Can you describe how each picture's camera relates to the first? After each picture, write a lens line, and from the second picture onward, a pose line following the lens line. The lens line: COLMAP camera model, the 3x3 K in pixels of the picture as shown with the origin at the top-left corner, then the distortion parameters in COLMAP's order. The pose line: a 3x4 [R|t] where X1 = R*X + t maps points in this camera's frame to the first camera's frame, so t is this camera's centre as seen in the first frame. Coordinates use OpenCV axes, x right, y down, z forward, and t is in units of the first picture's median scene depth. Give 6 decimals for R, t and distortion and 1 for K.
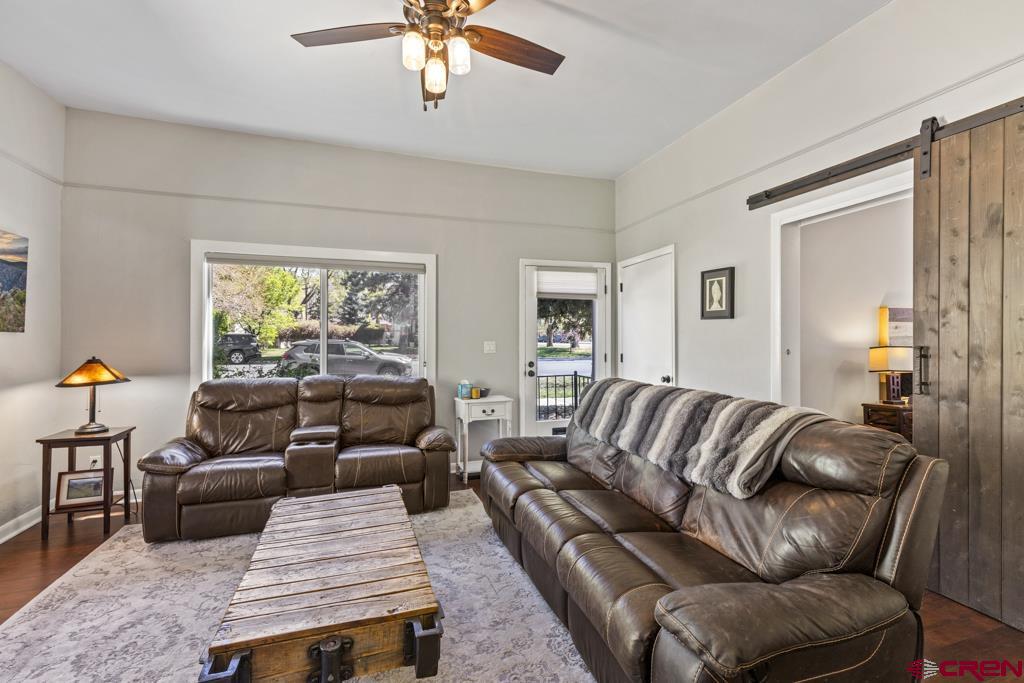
lens RADIAL K [[464.0, 0, 515.0], [0, 464.0, 337.8], [0, 0, 1]] dist [0.005603, -0.000732]
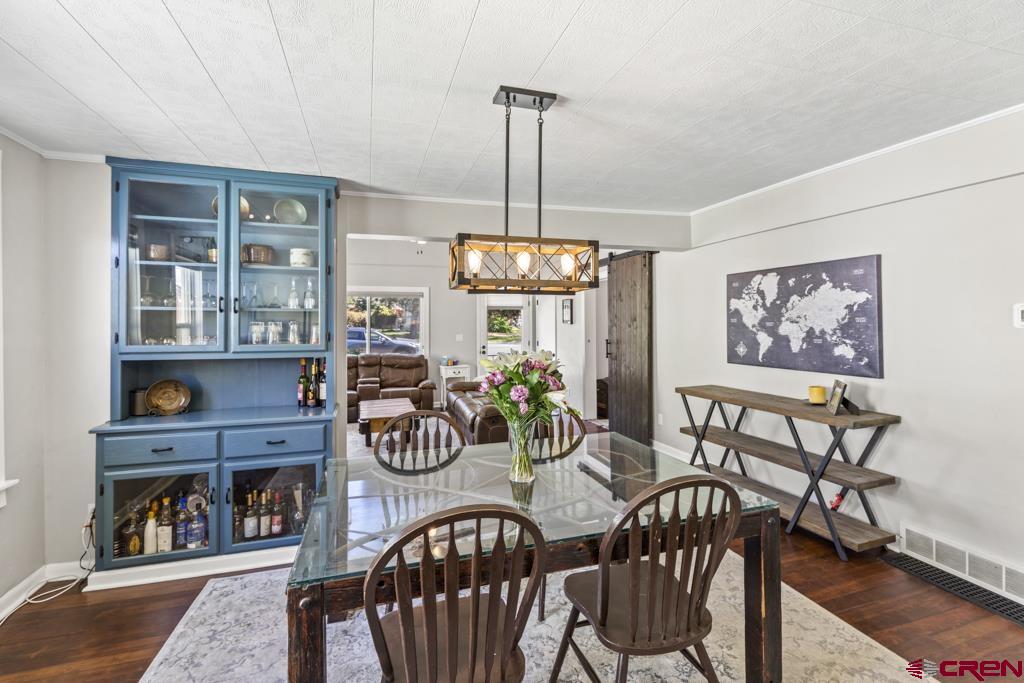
lens RADIAL K [[464.0, 0, 509.4], [0, 464.0, 321.4], [0, 0, 1]] dist [0.005603, -0.000732]
pose [[0.999385, -0.004096, -0.034824, 0.237742], [0.004079, 0.999992, -0.000564, -0.047531], [0.034826, 0.000422, 0.999393, -0.924191]]
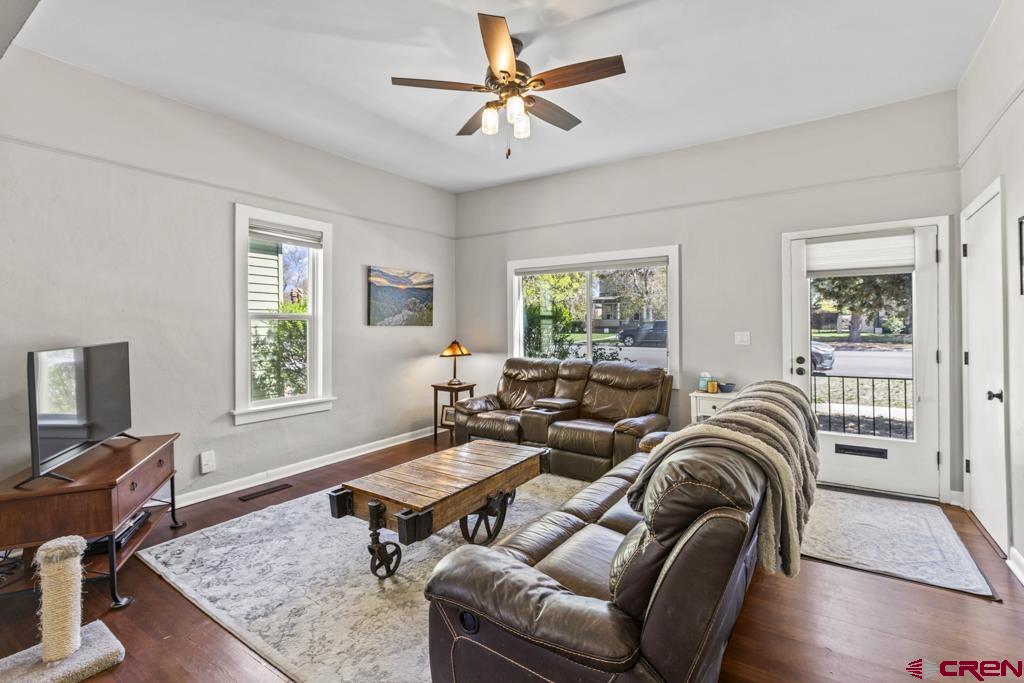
lens RADIAL K [[464.0, 0, 509.6], [0, 464.0, 326.7], [0, 0, 1]] dist [0.005603, -0.000732]
pose [[0.604944, -0.001120, -0.796267, 0.466914], [0.007711, 0.999960, 0.004451, -0.011390], [0.796231, -0.008832, 0.604928, 0.113610]]
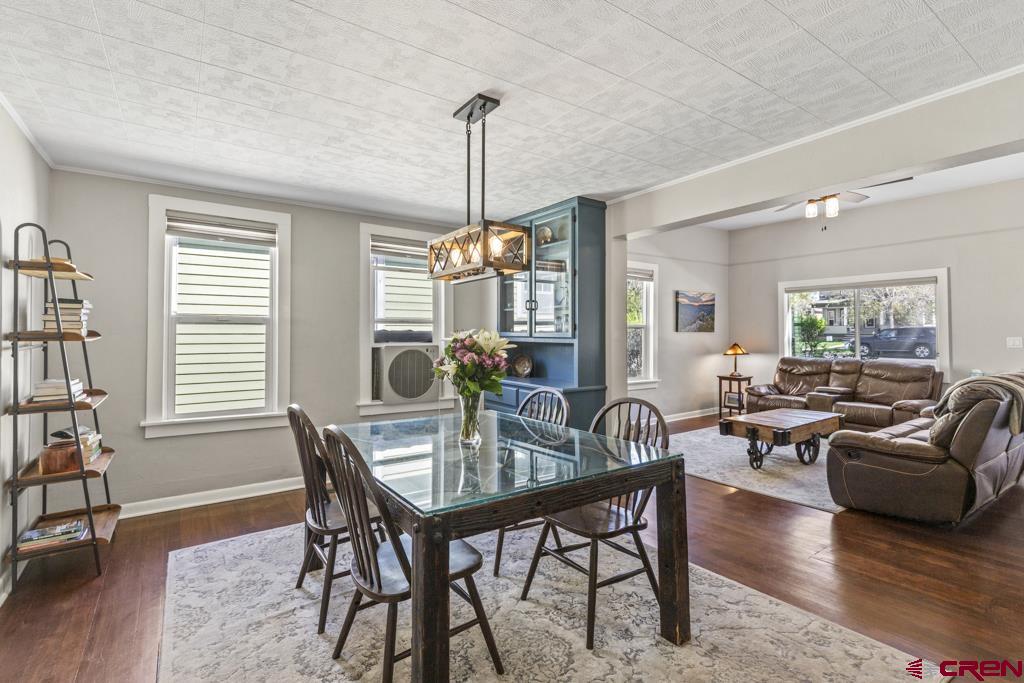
lens RADIAL K [[464.0, 0, 529.8], [0, 464.0, 323.0], [0, 0, 1]] dist [0.005603, -0.000732]
pose [[0.285568, -0.022287, -0.958099, 0.813322], [0.006404, 0.999752, -0.021348, -0.011537], [0.958337, -0.000039, 0.285640, -0.504639]]
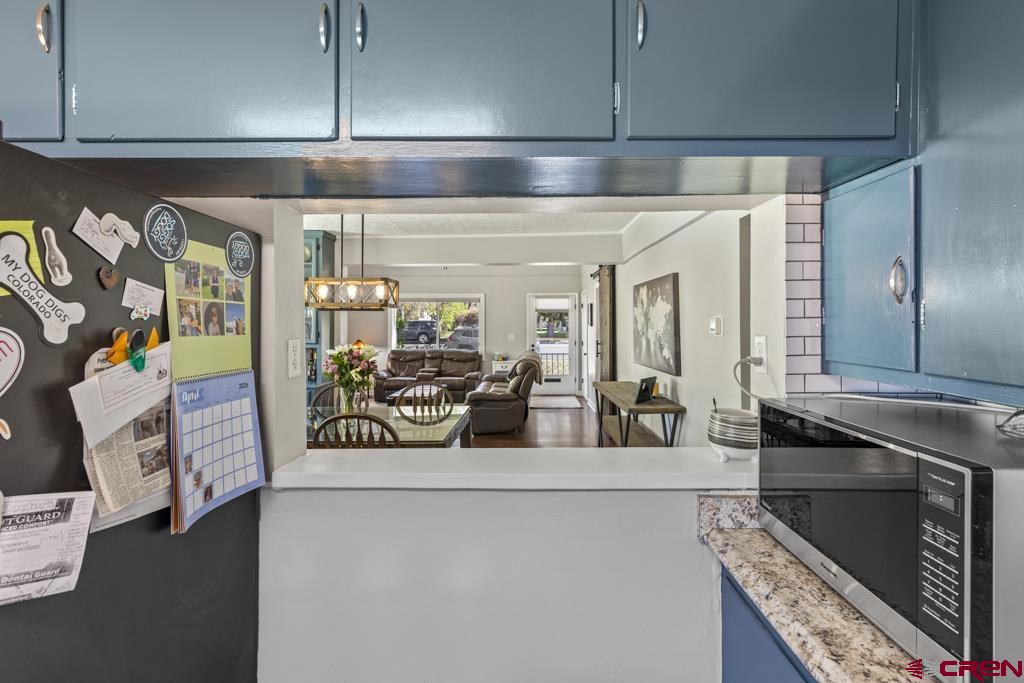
lens RADIAL K [[464.0, 0, 509.5], [0, 464.0, 323.3], [0, 0, 1]] dist [0.005603, -0.000732]
pose [[0.932924, 0.002886, -0.360061, 0.807681], [-0.001125, 0.999986, 0.005100, -0.060052], [0.360071, -0.004353, 0.932915, -1.091155]]
